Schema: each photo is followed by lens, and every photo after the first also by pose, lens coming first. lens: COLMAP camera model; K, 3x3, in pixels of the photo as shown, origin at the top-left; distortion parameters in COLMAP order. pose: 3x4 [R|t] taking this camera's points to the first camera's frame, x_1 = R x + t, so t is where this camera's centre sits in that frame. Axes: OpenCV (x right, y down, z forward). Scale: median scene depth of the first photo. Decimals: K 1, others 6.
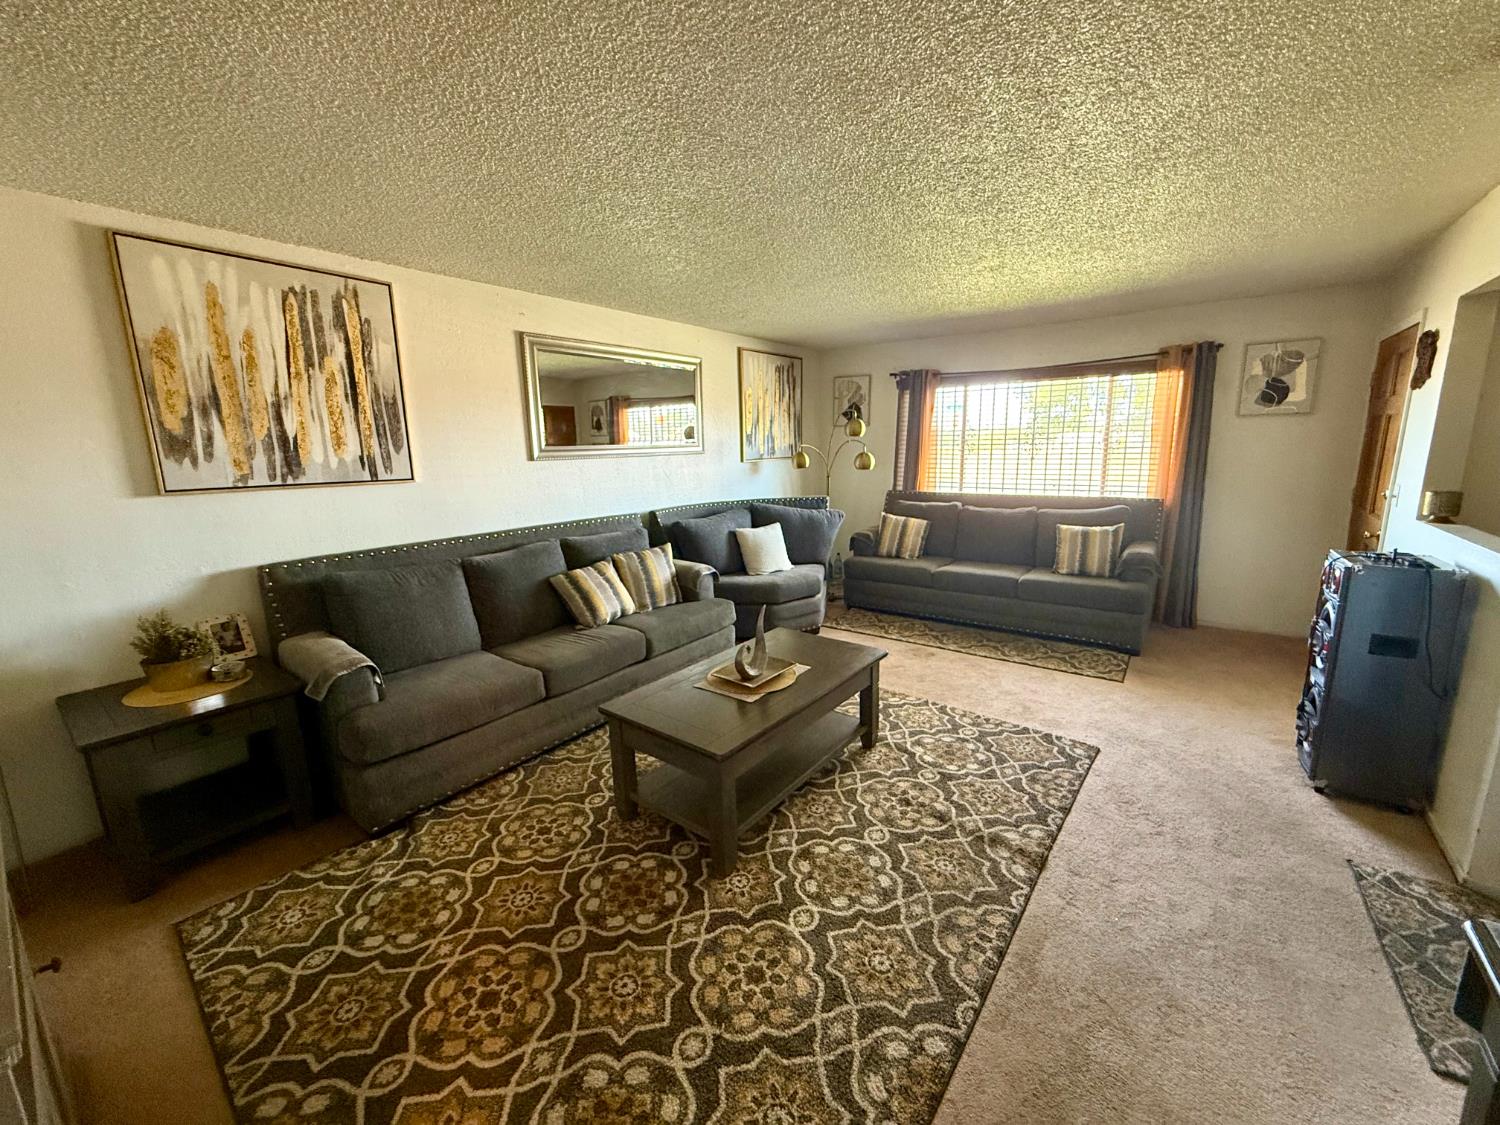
lens RADIAL K [[600.6, 0, 750.0], [0, 600.6, 562.5], [0, 0, 1]] dist [-0.001124, -0.000034]
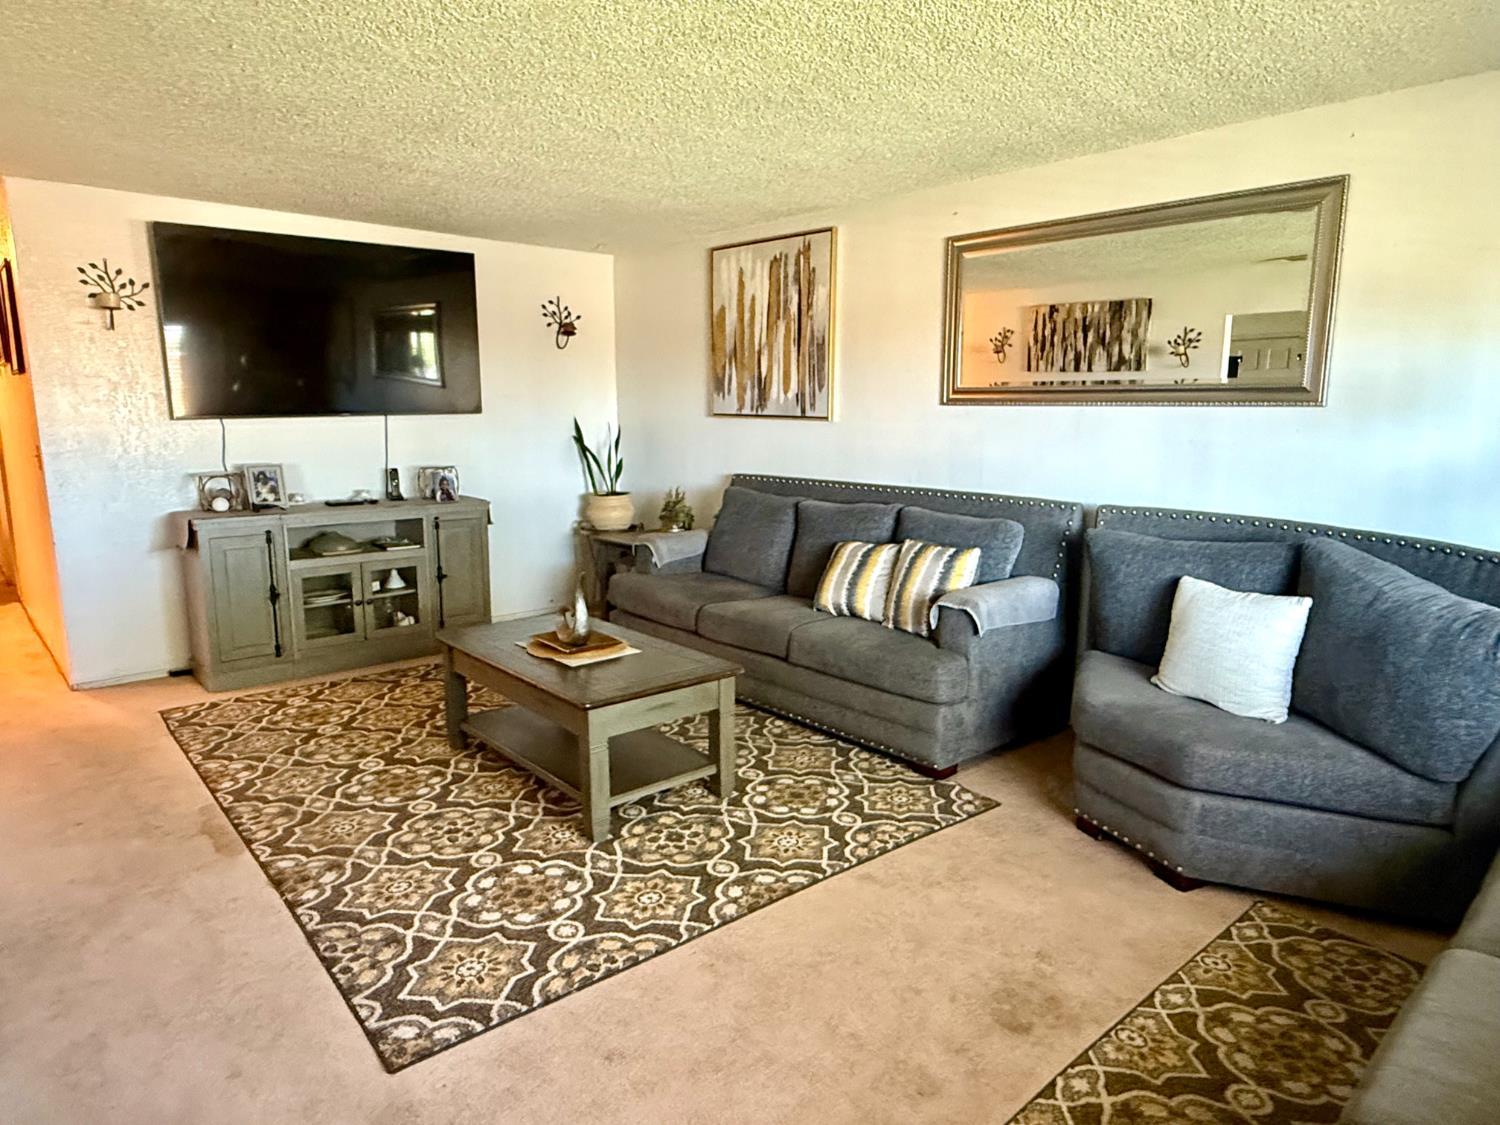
lens RADIAL K [[941.1, 0, 750.0], [0, 941.1, 562.5], [0, 0, 1]] dist [0.004370, 0.000710]
pose [[-0.201087, 0.187651, -0.961432, 1.204796], [-0.185892, 0.956335, 0.225536, -0.276918], [0.961774, 0.224075, -0.157424, 1.365996]]
